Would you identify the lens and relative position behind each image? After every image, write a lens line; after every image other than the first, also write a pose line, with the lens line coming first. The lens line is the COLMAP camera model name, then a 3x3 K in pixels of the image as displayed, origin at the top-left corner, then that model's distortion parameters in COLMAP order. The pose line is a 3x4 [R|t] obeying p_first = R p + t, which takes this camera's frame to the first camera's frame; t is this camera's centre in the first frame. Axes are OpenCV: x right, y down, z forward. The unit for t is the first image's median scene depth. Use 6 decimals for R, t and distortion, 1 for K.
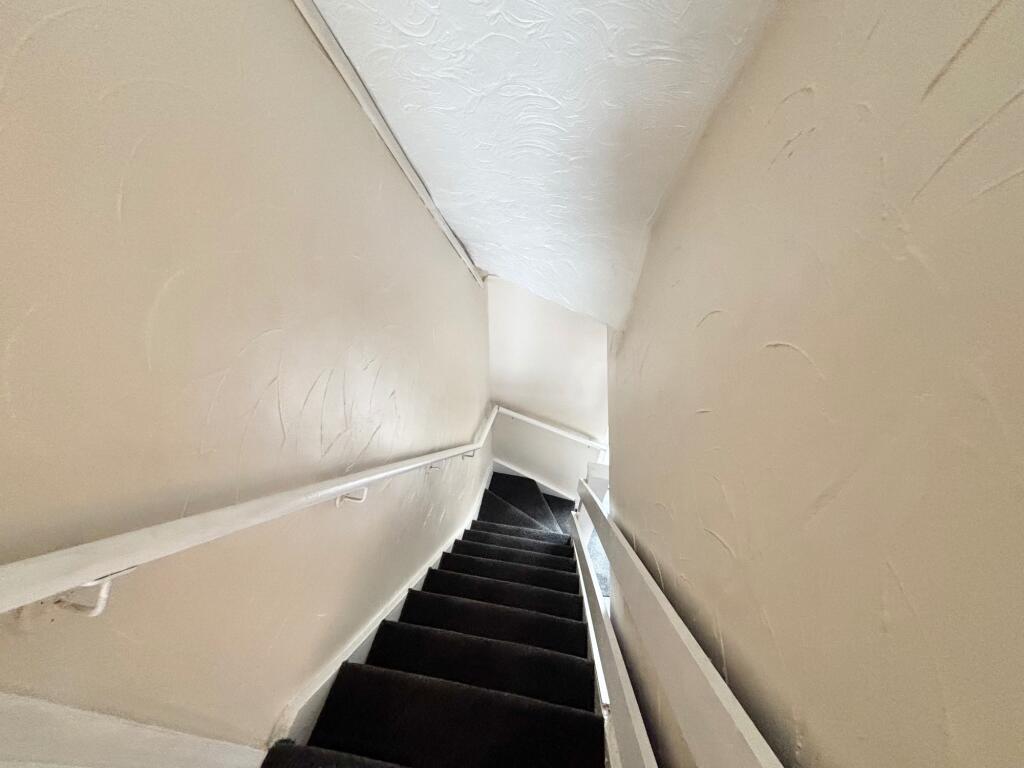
lens RADIAL K [[408.8, 0, 512.0], [0, 408.8, 384.0], [0, 0, 1]] dist [0.001373, -0.000164]
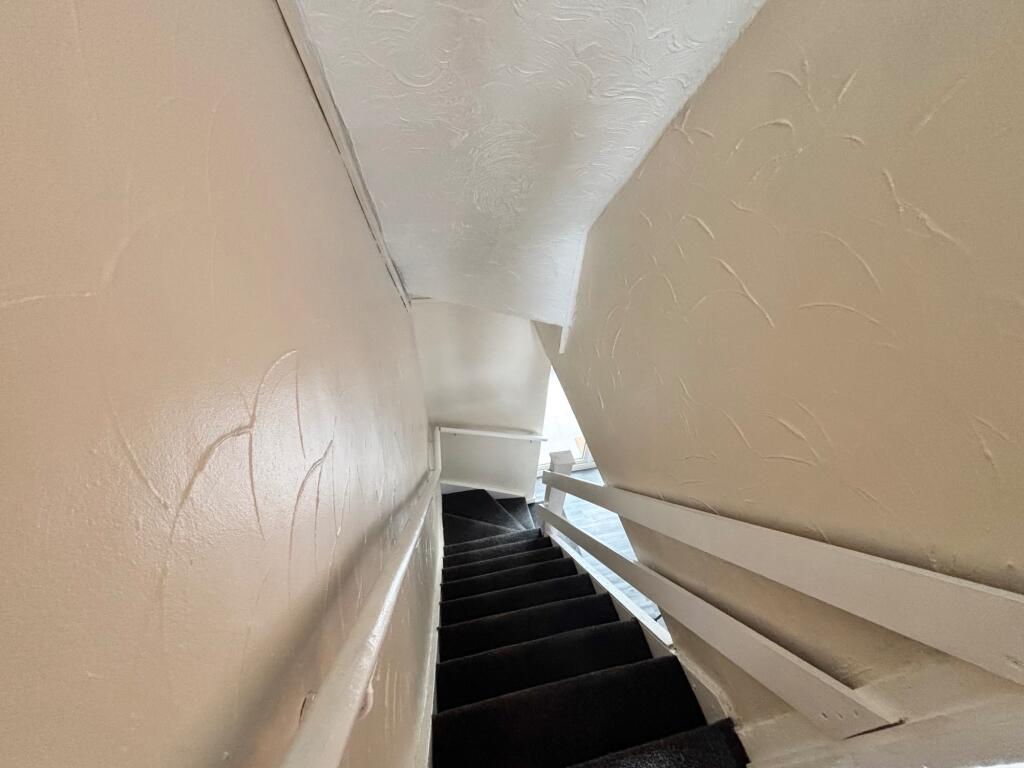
lens RADIAL K [[408.8, 0, 512.0], [0, 408.8, 384.0], [0, 0, 1]] dist [0.001373, -0.000164]
pose [[0.931291, -0.238352, 0.275472, -0.130551], [0.244259, 0.969620, 0.013194, -0.018471], [-0.270248, 0.054998, 0.961219, -0.007618]]
